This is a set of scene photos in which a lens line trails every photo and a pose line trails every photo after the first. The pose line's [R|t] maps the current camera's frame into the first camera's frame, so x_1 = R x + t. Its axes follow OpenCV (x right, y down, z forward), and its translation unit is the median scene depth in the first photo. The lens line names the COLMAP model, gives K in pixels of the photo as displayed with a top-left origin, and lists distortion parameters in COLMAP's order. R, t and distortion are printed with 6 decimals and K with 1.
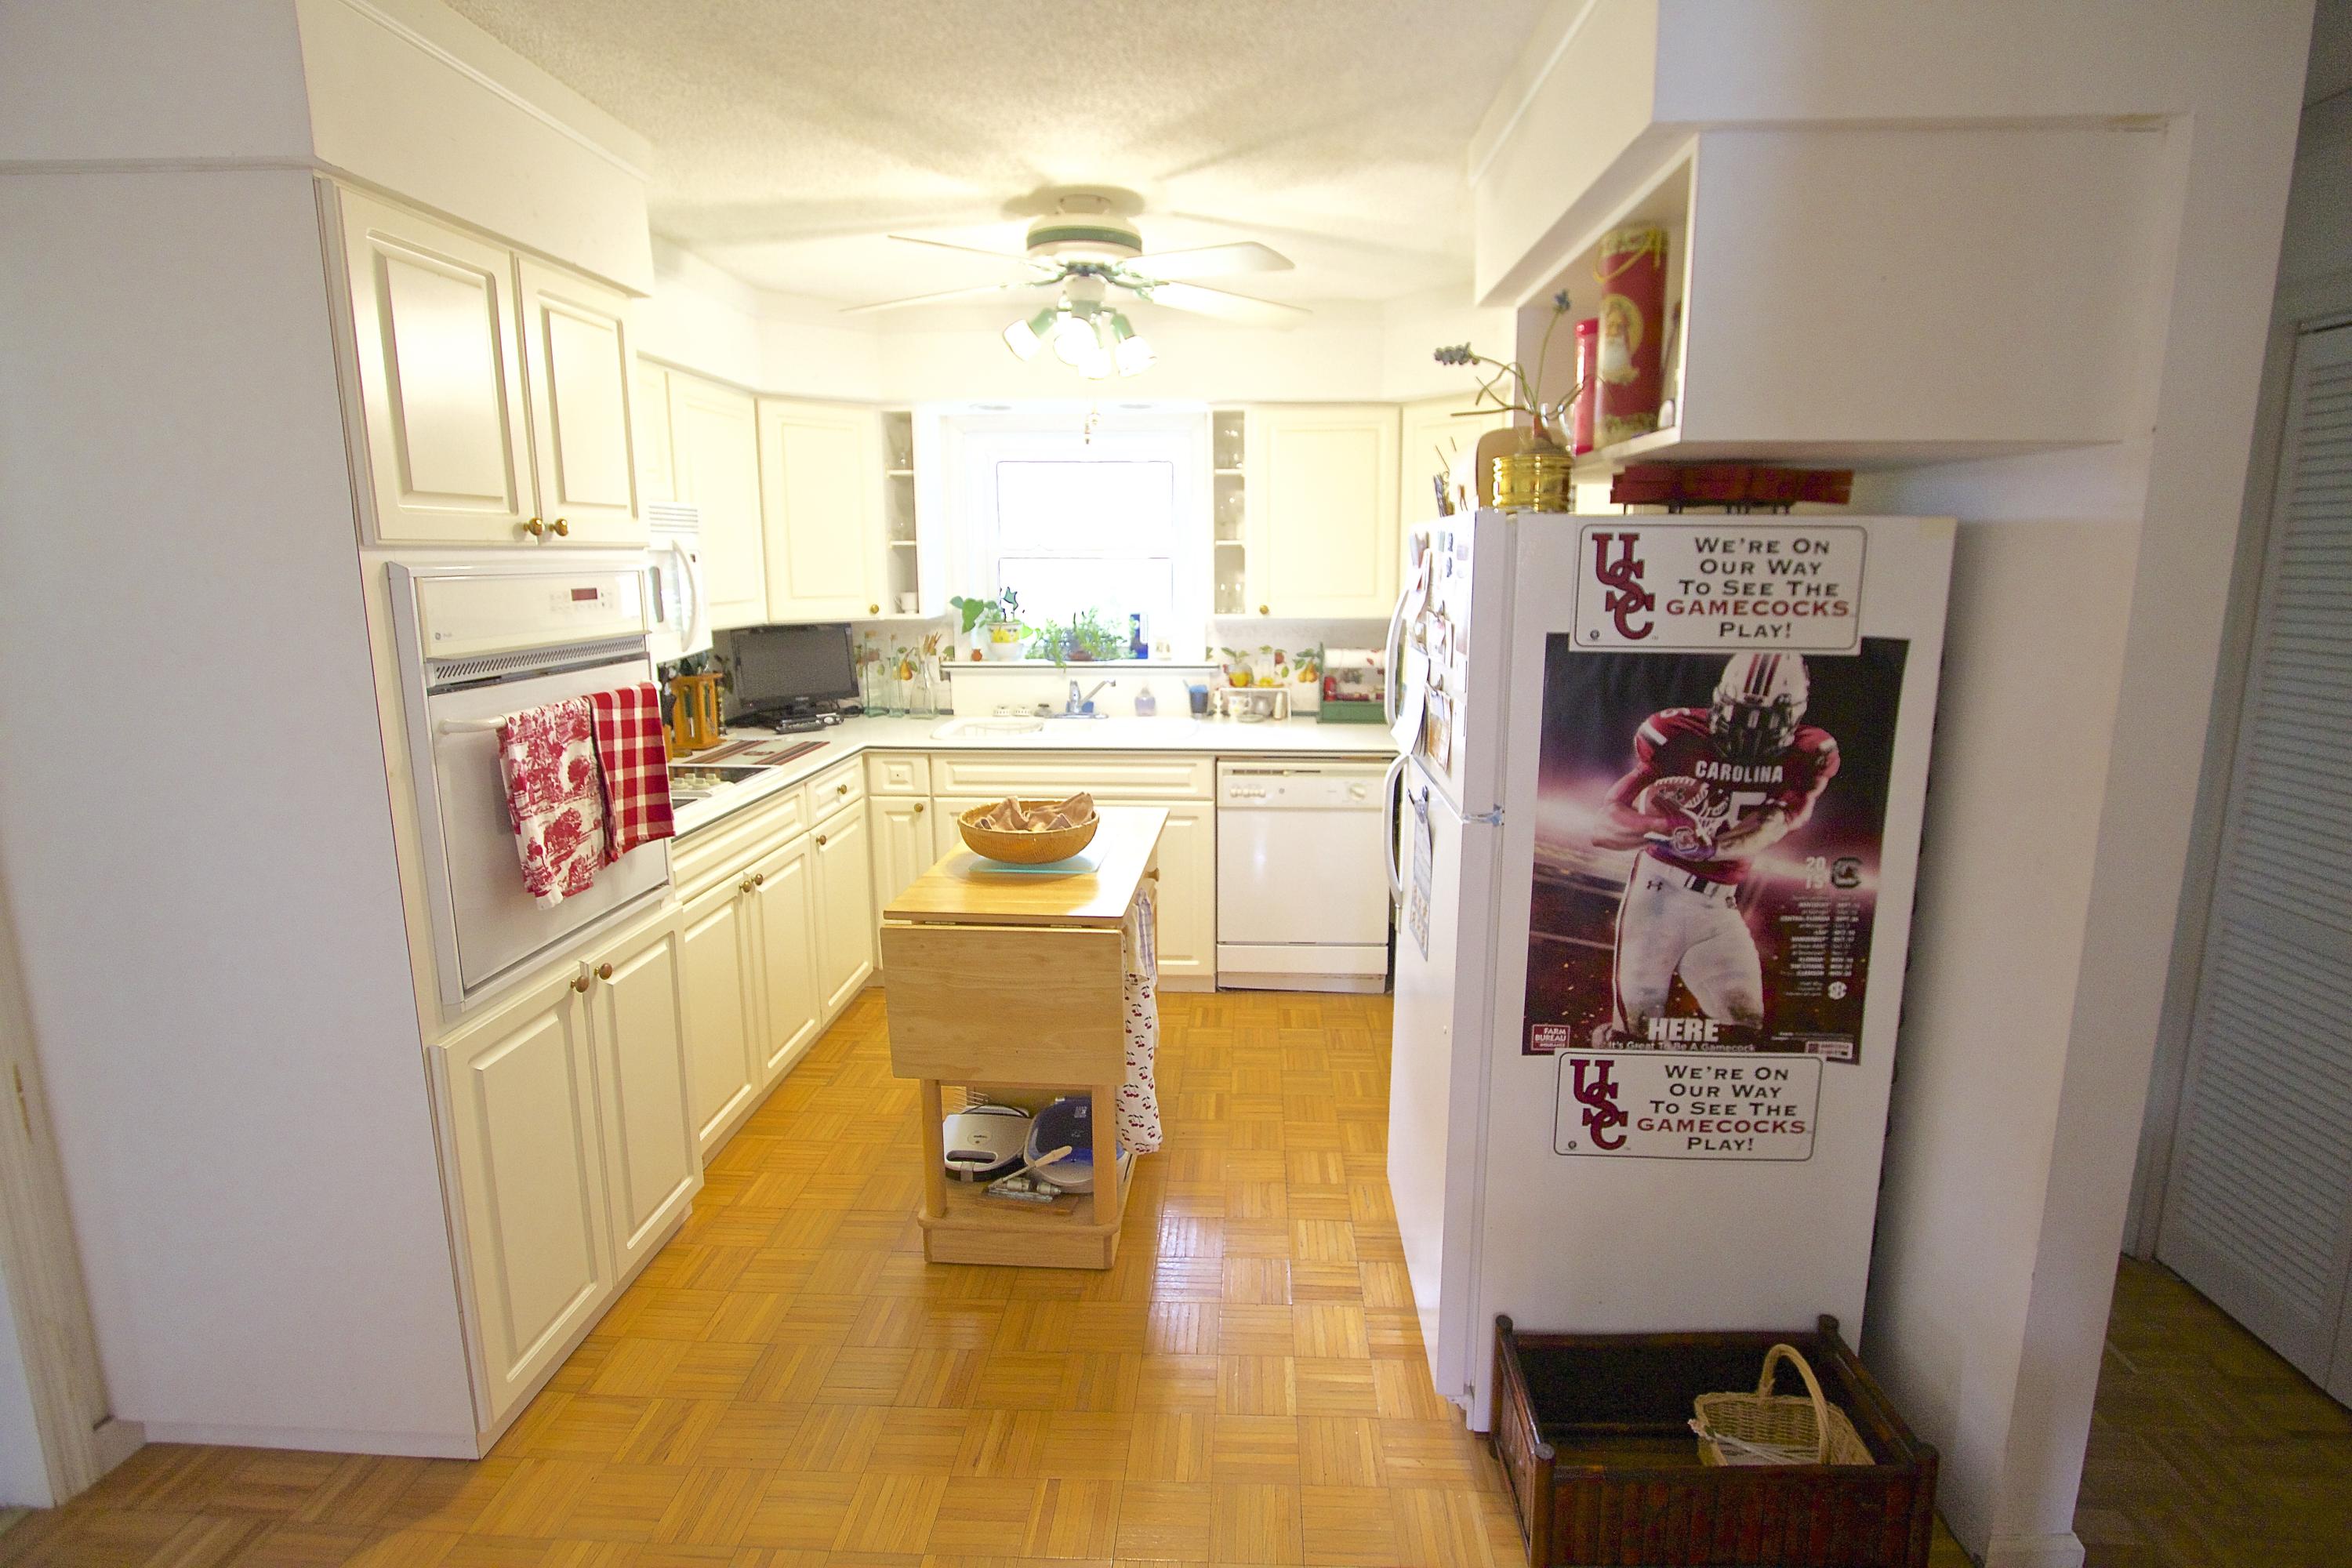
lens RADIAL K [[1095.2, 0, 1233.2], [0, 1095.2, 741.5], [0, 0, 1]] dist [-0.016494, -0.000228]
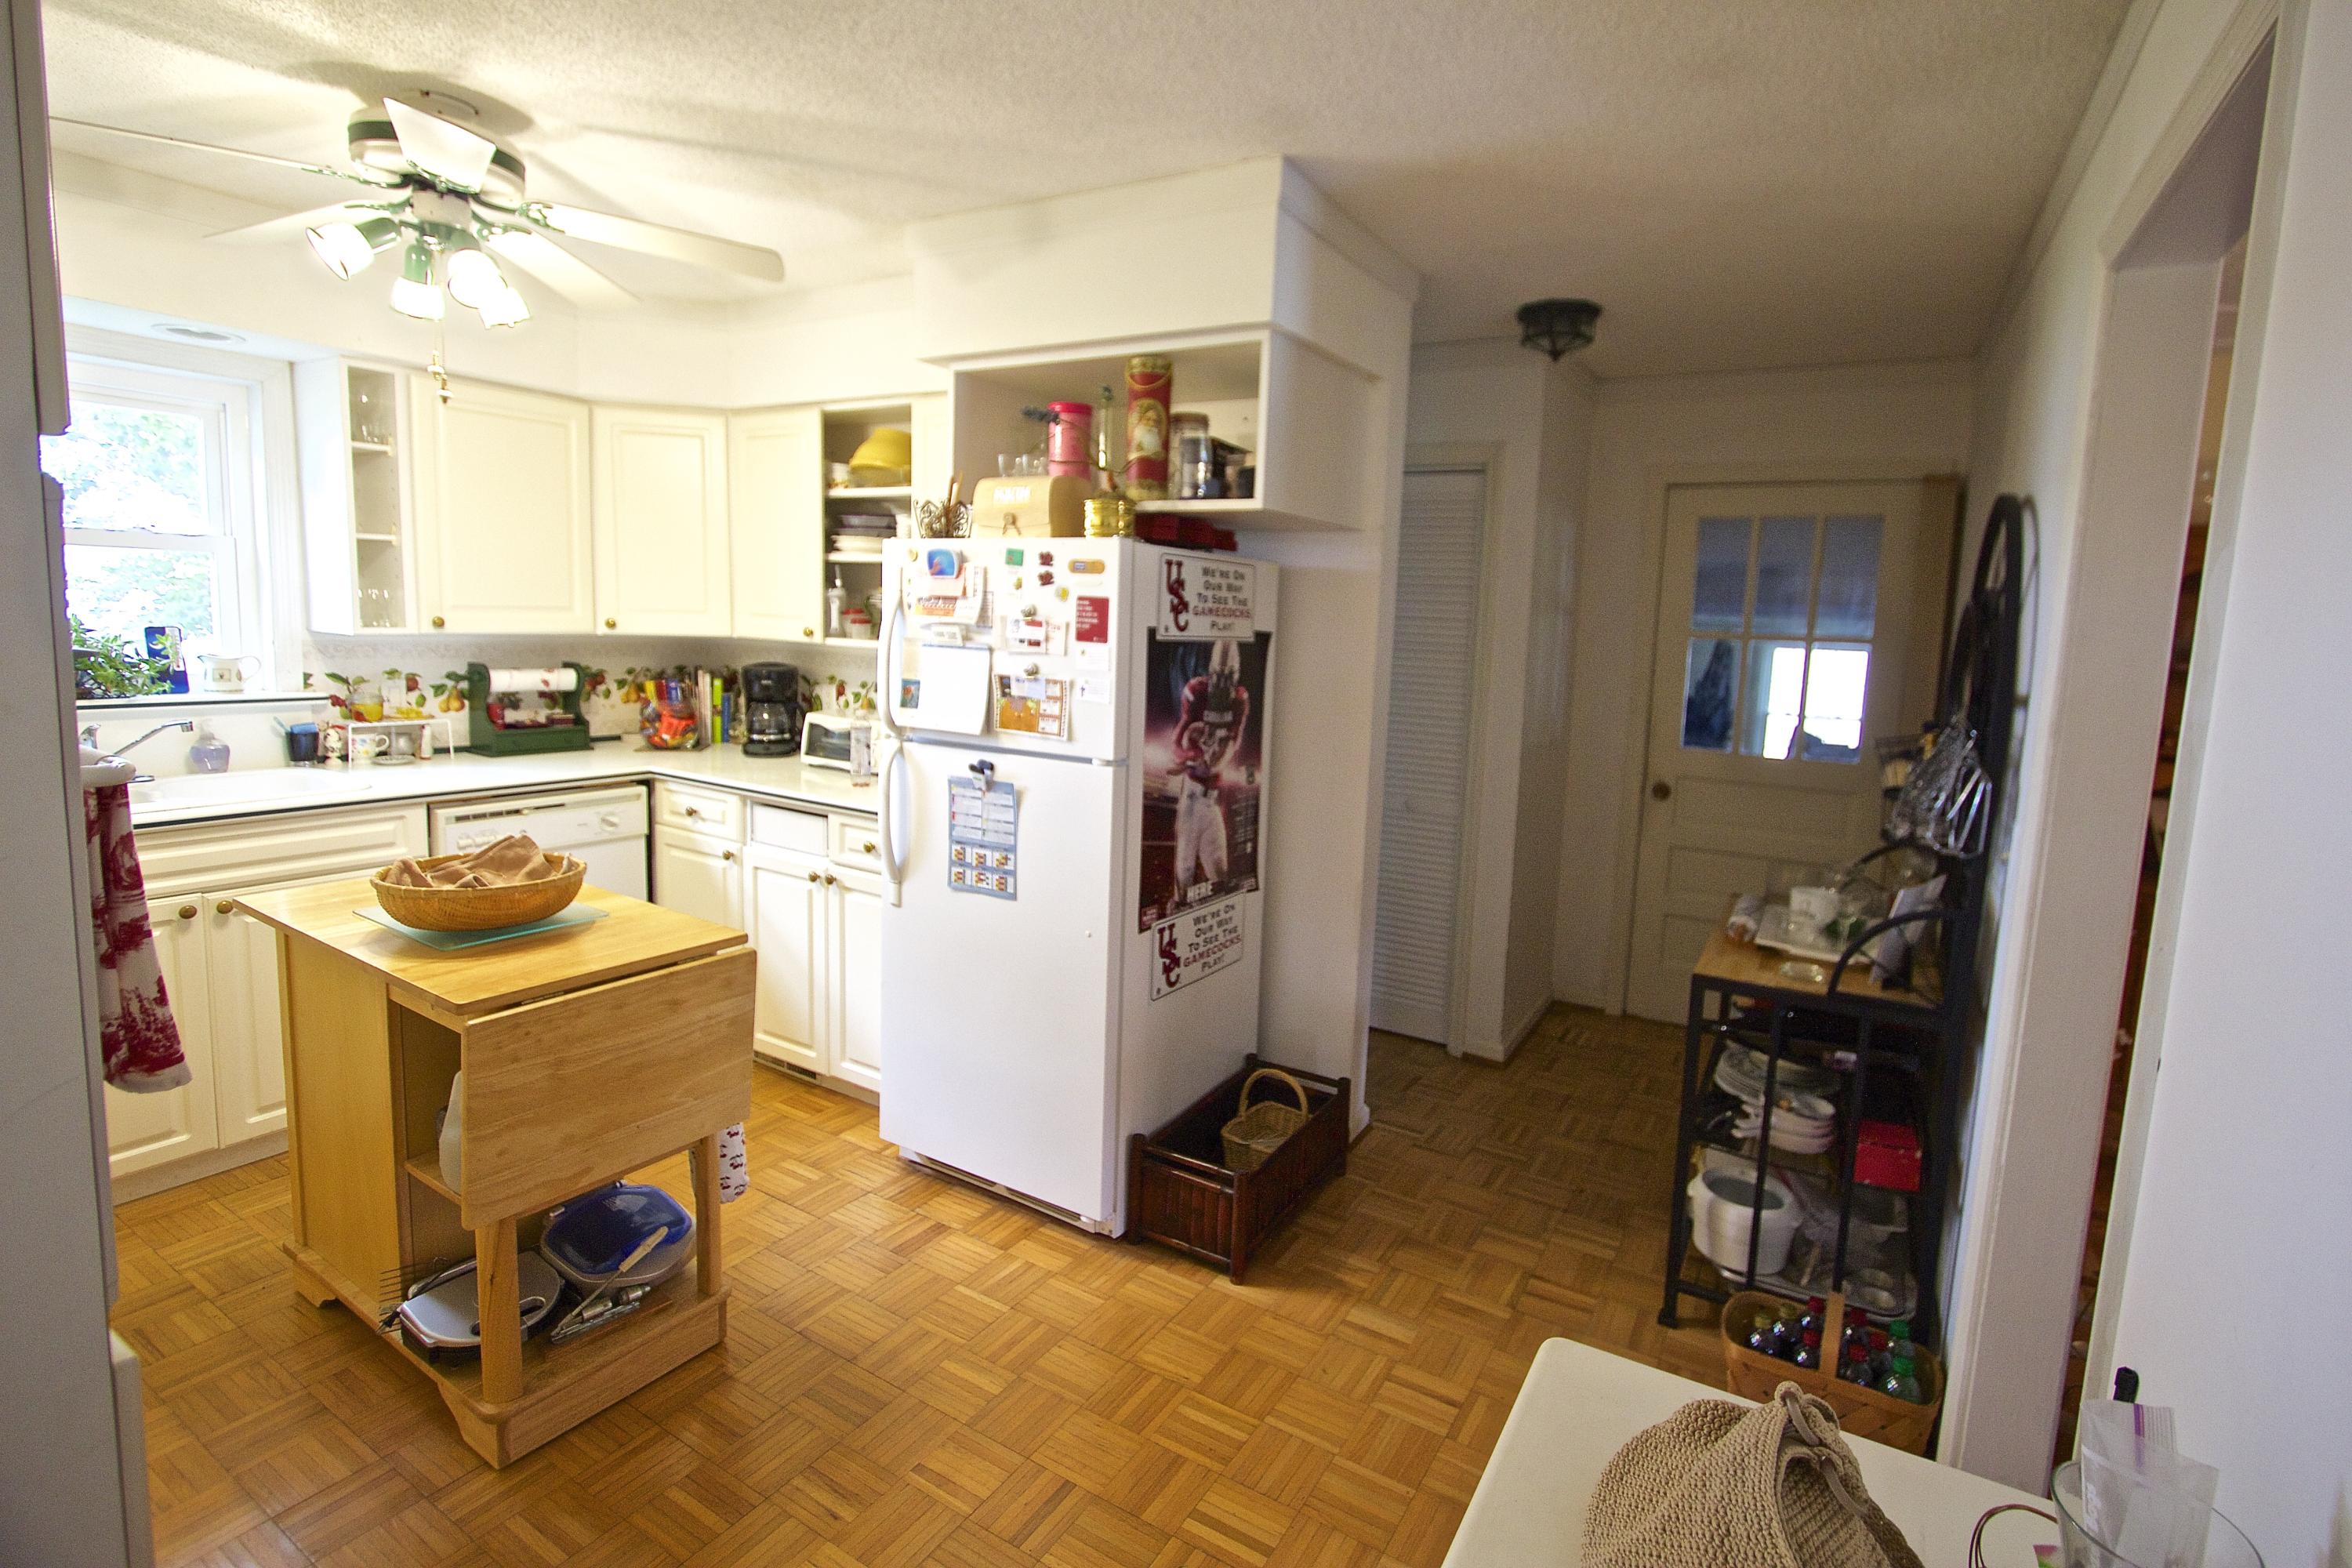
lens RADIAL K [[1095.2, 0, 1233.2], [0, 1095.2, 741.5], [0, 0, 1]] dist [-0.016494, -0.000228]
pose [[0.472580, -0.080804, 0.877575, -0.876659], [0.108893, 0.993511, 0.032839, 0.013450], [-0.874534, 0.080043, 0.478313, 0.217455]]
